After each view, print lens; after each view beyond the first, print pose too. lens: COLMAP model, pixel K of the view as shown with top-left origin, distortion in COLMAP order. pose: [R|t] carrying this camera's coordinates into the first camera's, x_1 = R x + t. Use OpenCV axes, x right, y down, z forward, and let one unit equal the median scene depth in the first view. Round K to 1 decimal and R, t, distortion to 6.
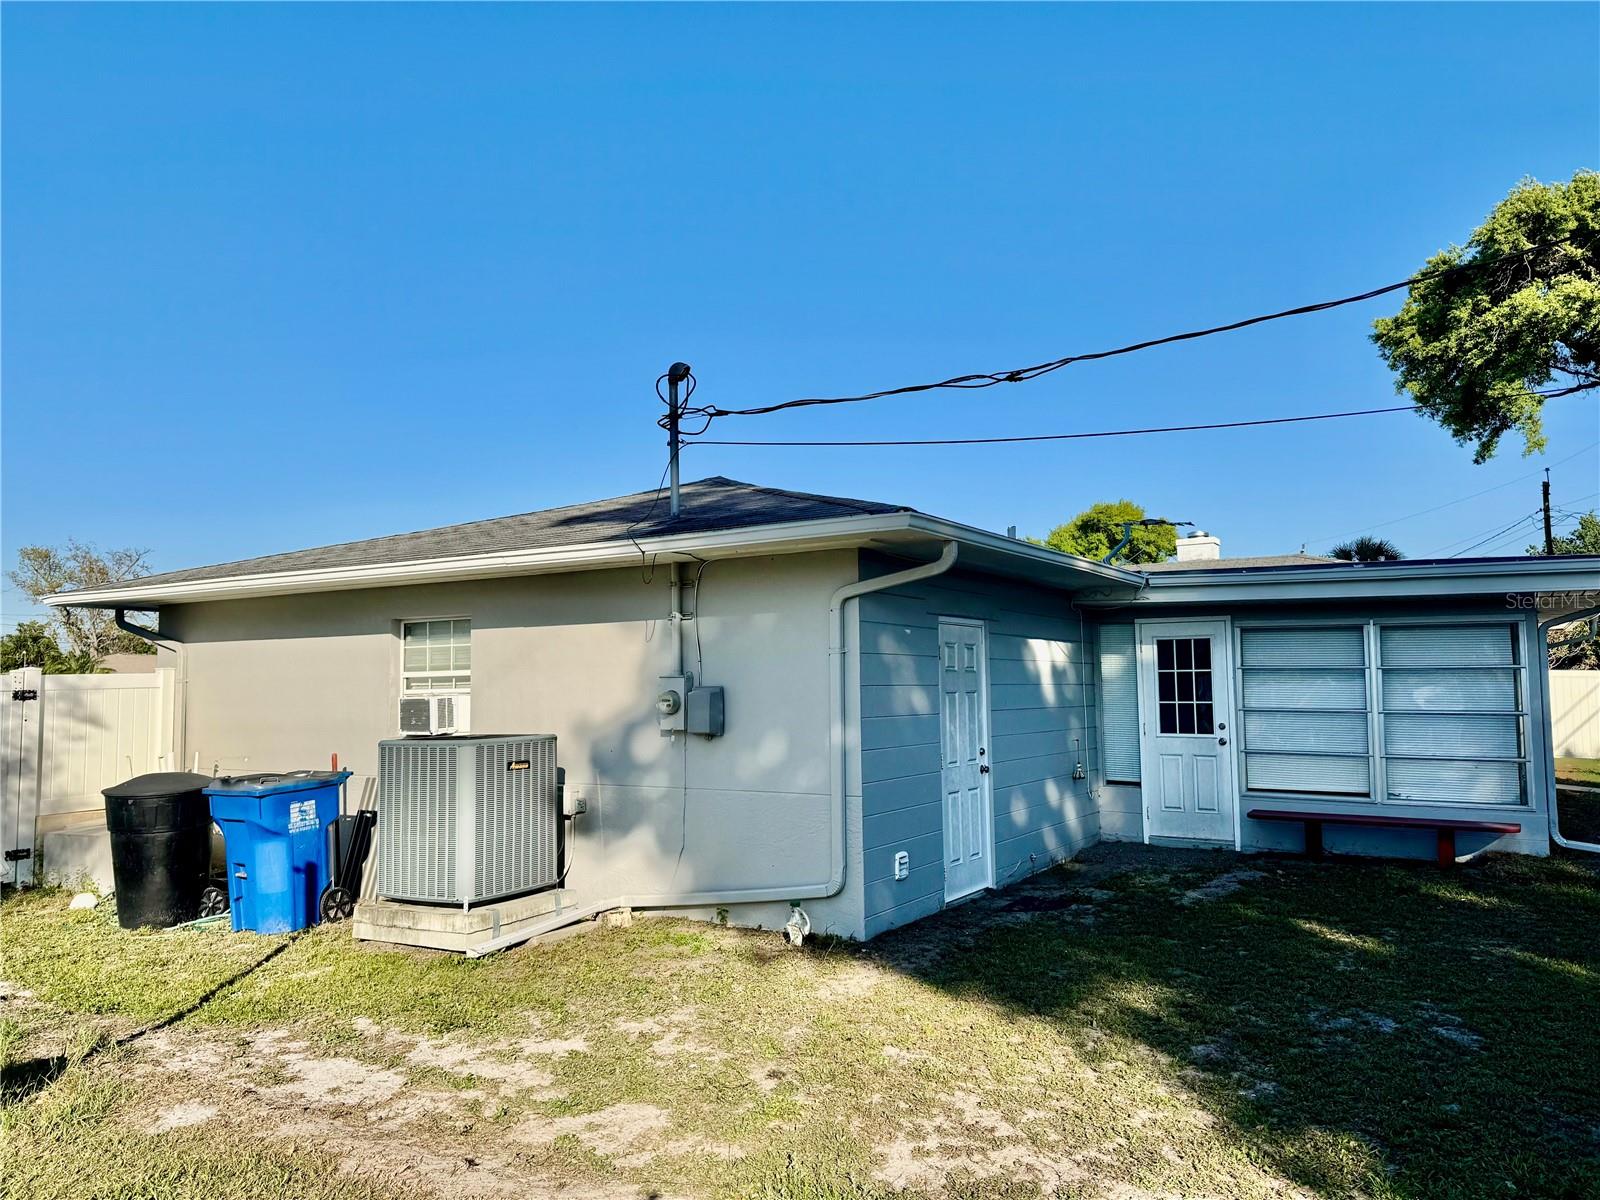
lens RADIAL K [[1151.5, 0, 792.9], [0, 1151.5, 601.9], [0, 0, 1]] dist [0.011616, 0.002520]
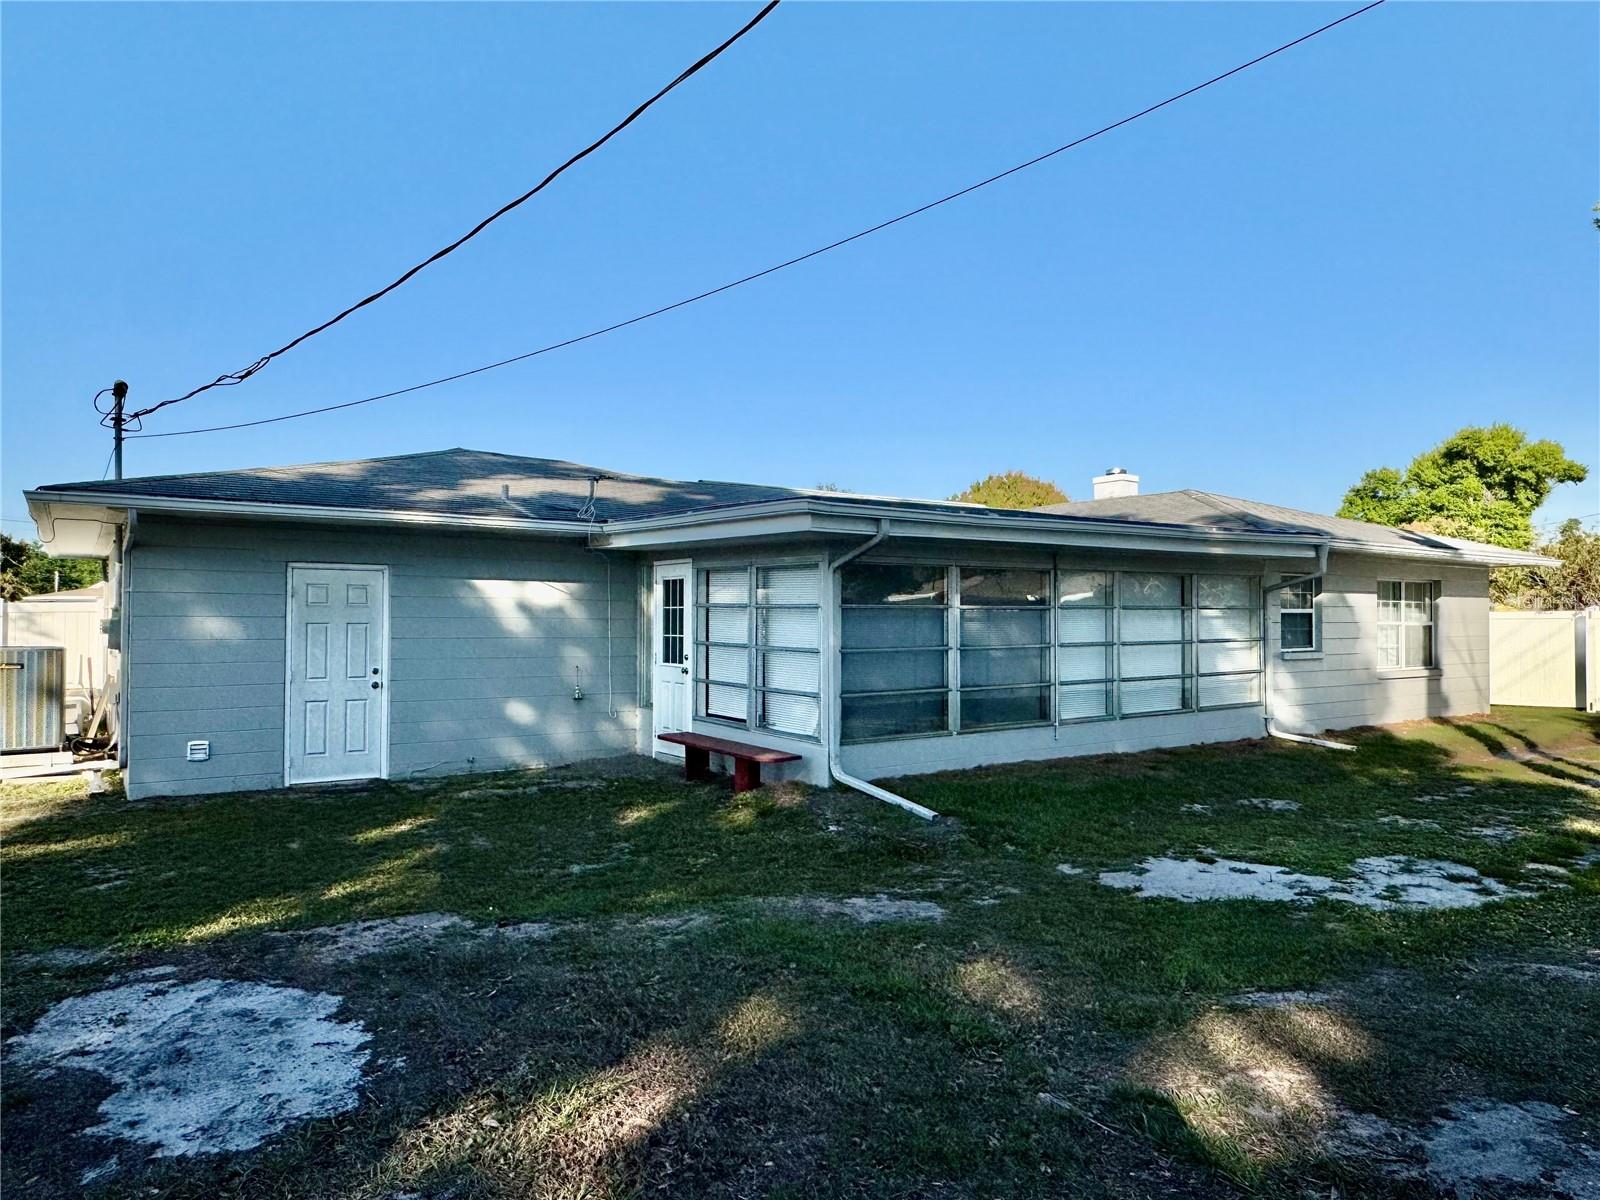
lens RADIAL K [[1046.6, 0, 801.8], [0, 1046.6, 602.0], [0, 0, 1]] dist [-0.003802, -0.001755]
pose [[0.918137, 0.005523, -0.396225, 0.846768], [0.016740, 0.998470, 0.052708, 0.003397], [0.395910, -0.055026, 0.916639, 0.123980]]
